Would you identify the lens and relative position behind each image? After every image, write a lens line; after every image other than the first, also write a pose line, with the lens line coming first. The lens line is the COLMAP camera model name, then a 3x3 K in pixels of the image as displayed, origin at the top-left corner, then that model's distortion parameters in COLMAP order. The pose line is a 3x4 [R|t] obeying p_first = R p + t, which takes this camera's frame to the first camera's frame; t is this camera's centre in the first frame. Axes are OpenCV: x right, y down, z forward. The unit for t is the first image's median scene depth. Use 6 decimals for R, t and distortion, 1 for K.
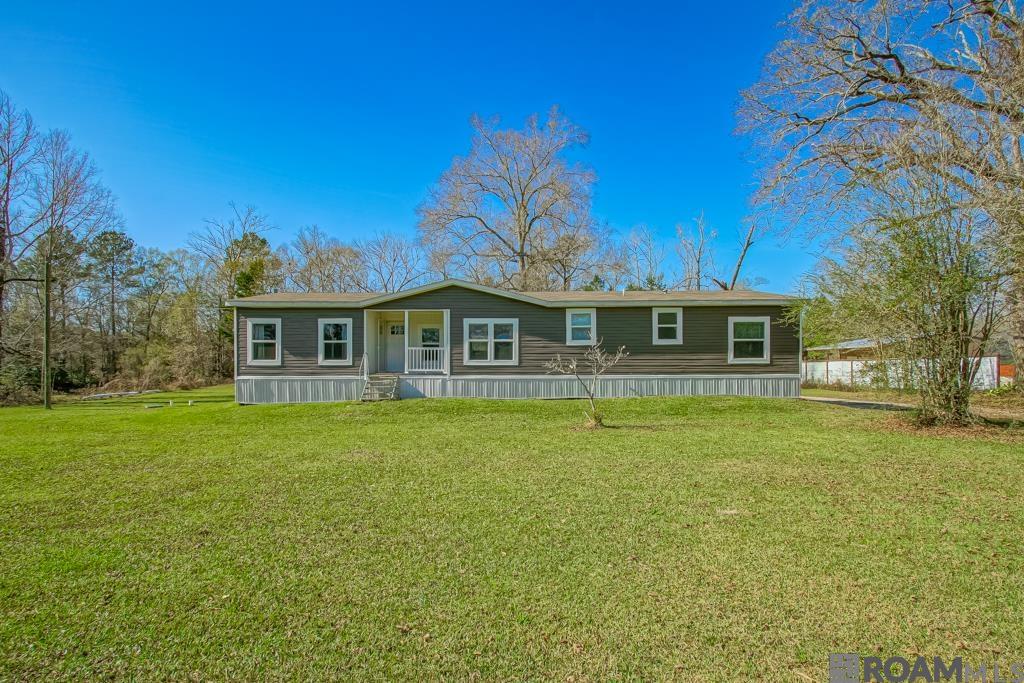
lens RADIAL K [[489.4, 0, 495.7], [0, 489.4, 357.9], [0, 0, 1]] dist [-0.002031, -0.000802]
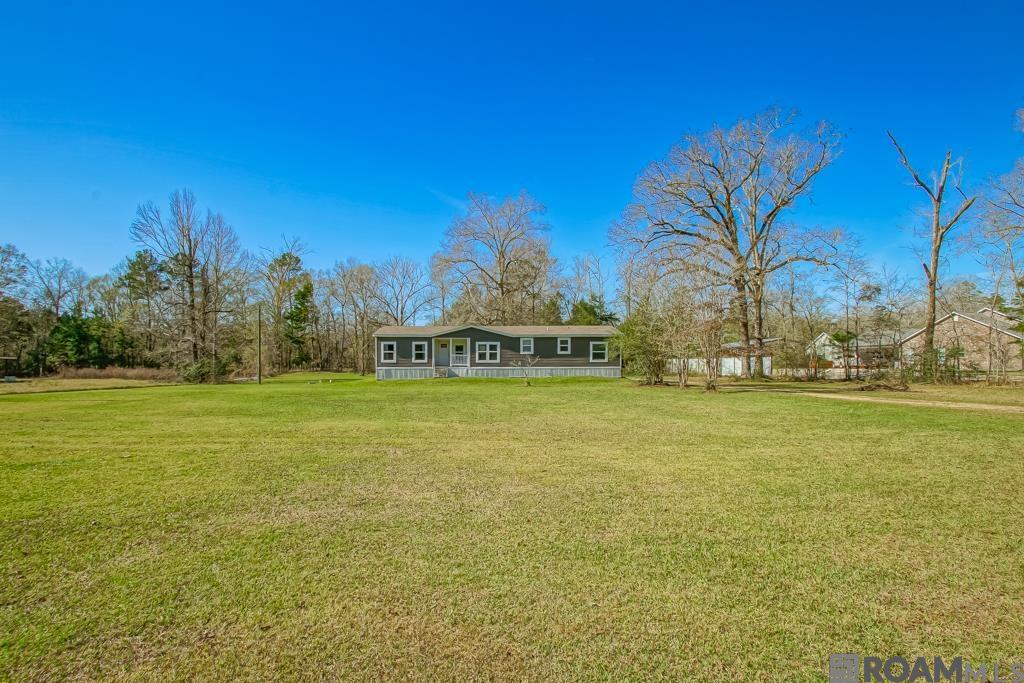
lens RADIAL K [[489.4, 0, 505.0], [0, 489.4, 339.6], [0, 0, 1]] dist [-0.002031, -0.000802]
pose [[0.998540, 0.003711, 0.053887, -0.053566], [-0.002655, 0.999803, -0.019671, -0.047659], [-0.053950, 0.019499, 0.998353, -1.300141]]
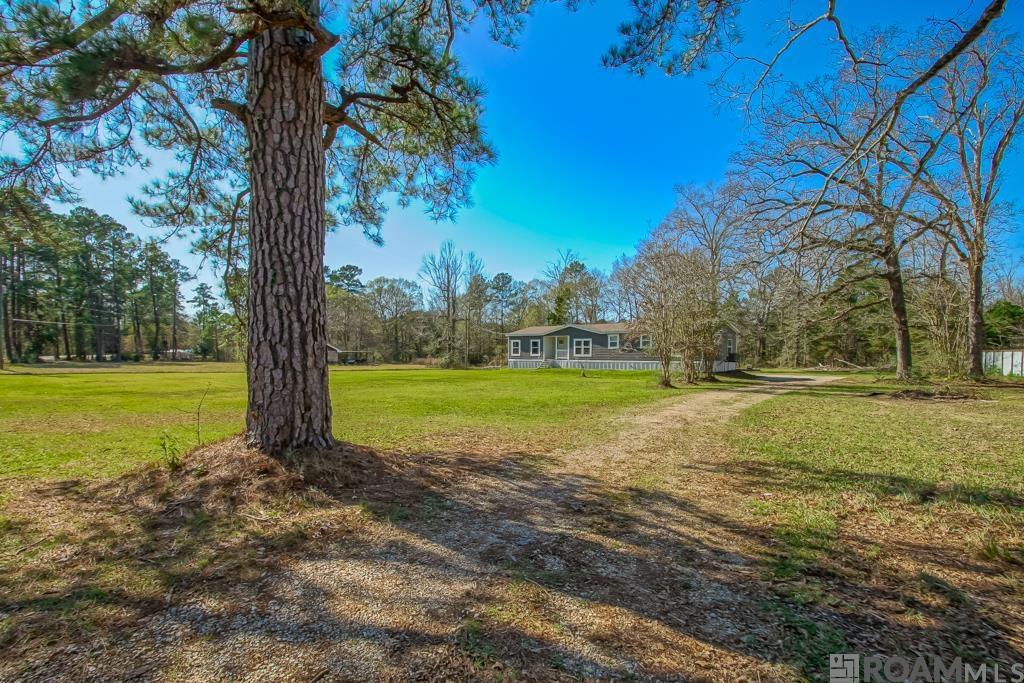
lens RADIAL K [[489.4, 0, 509.6], [0, 489.4, 343.1], [0, 0, 1]] dist [-0.002031, -0.000802]
pose [[0.770332, -0.008473, -0.637586, 1.379848], [0.013367, 0.999907, 0.002861, -0.069536], [0.637503, -0.010727, 0.770374, -1.300761]]
